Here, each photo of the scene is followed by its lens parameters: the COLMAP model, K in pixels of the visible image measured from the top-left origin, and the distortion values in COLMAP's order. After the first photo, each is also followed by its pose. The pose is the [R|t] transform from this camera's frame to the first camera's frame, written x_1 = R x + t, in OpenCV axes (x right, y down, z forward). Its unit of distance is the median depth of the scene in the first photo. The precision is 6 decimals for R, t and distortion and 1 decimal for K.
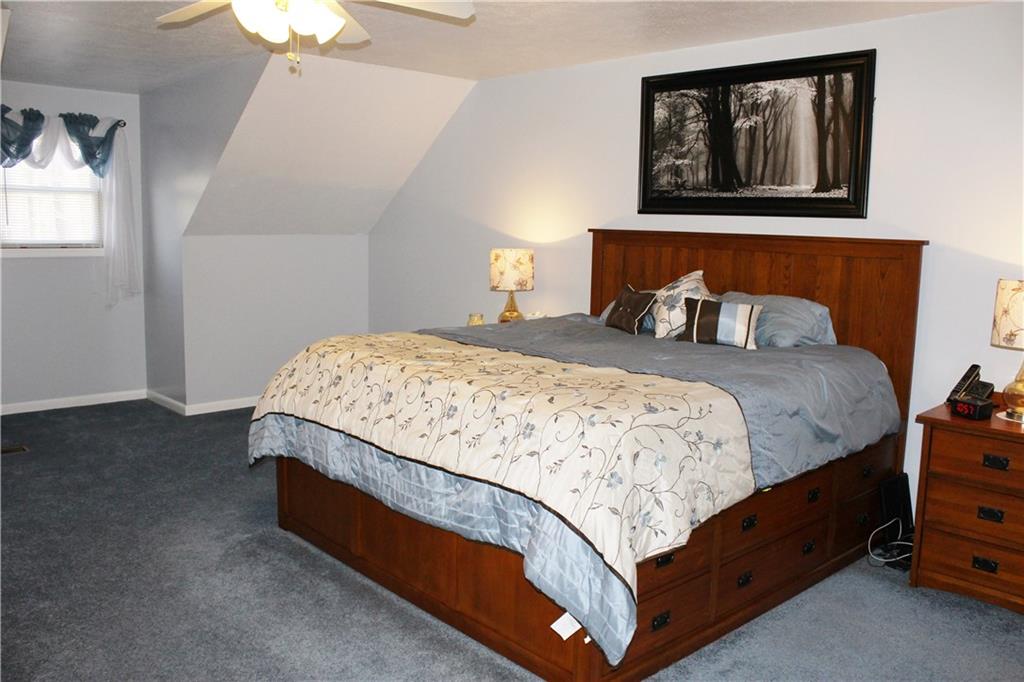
lens RADIAL K [[862.9, 0, 516.3], [0, 862.9, 342.9], [0, 0, 1]] dist [-0.136945, 0.119604]
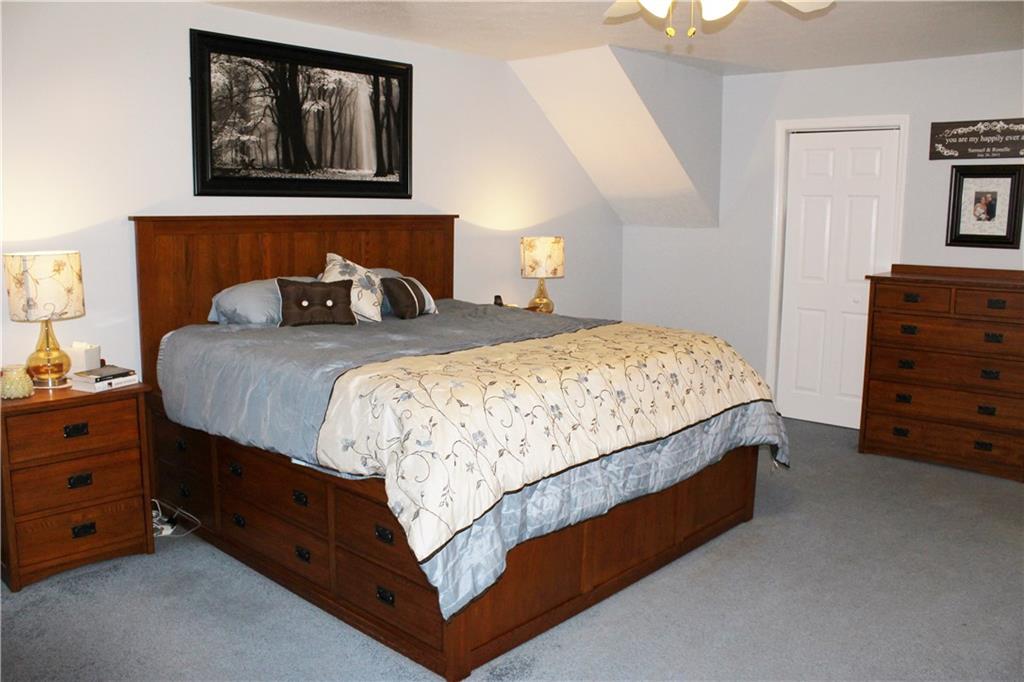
lens RADIAL K [[862.9, 0, 517.6], [0, 862.9, 341.1], [0, 0, 1]] dist [-0.136945, 0.119604]
pose [[-0.097682, -0.168690, 0.980817, -0.793709], [0.129983, 0.974926, 0.180622, -0.135580], [-0.986693, 0.145134, -0.073306, 0.867600]]
